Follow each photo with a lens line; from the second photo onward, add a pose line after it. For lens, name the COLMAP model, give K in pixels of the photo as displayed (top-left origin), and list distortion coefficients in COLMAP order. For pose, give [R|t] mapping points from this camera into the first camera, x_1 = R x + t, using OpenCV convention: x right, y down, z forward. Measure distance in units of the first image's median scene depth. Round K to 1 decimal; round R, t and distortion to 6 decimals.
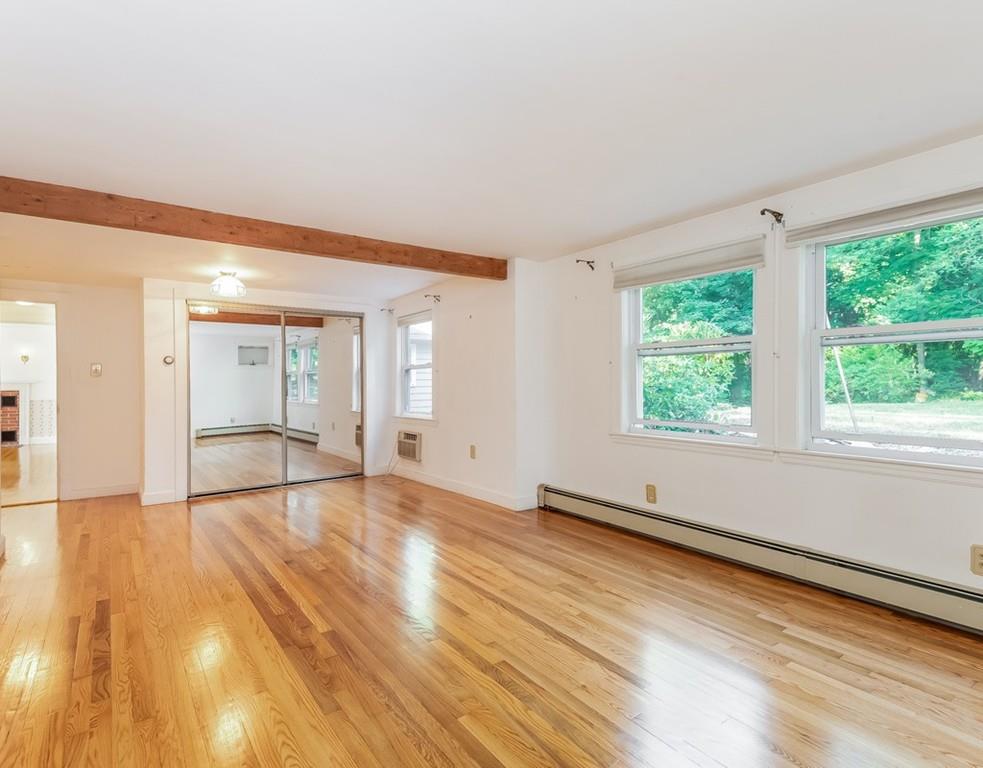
lens RADIAL K [[531.8, 0, 489.7], [0, 531.8, 382.0], [0, 0, 1]] dist [0.032145, -0.018843]
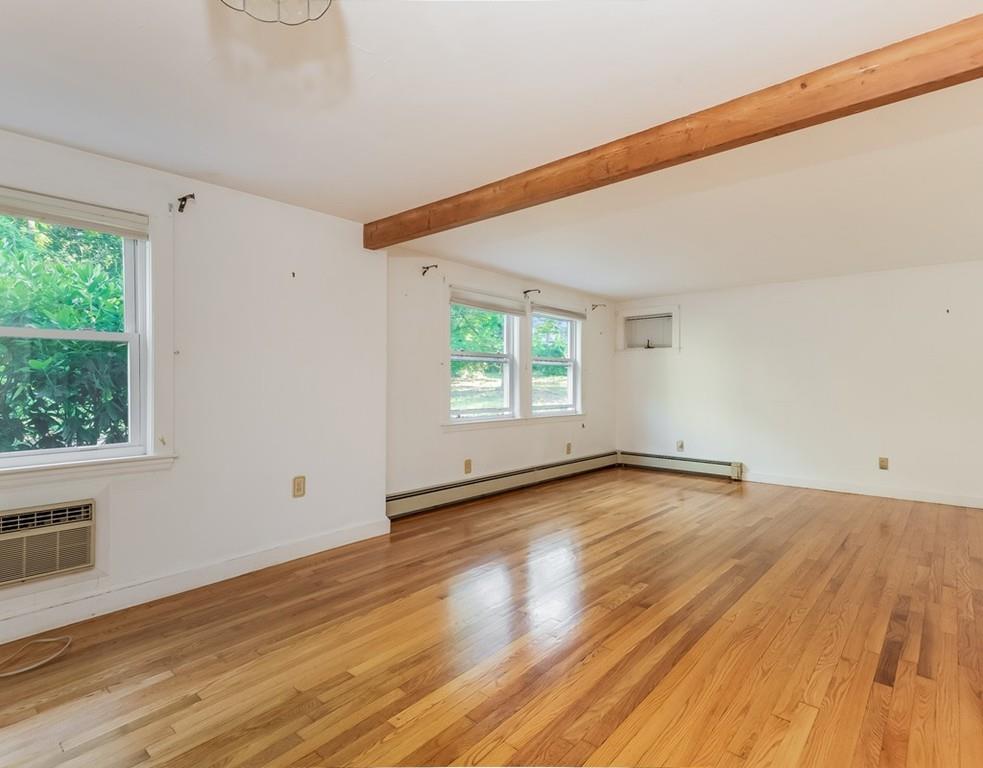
lens RADIAL K [[531.8, 0, 489.4], [0, 531.8, 385.1], [0, 0, 1]] dist [0.032145, -0.018843]
pose [[-0.235188, -0.000116, 0.971950, -1.095701], [0.003705, 0.999993, 0.001015, 0.013294], [-0.971943, 0.003840, -0.235185, 1.423547]]
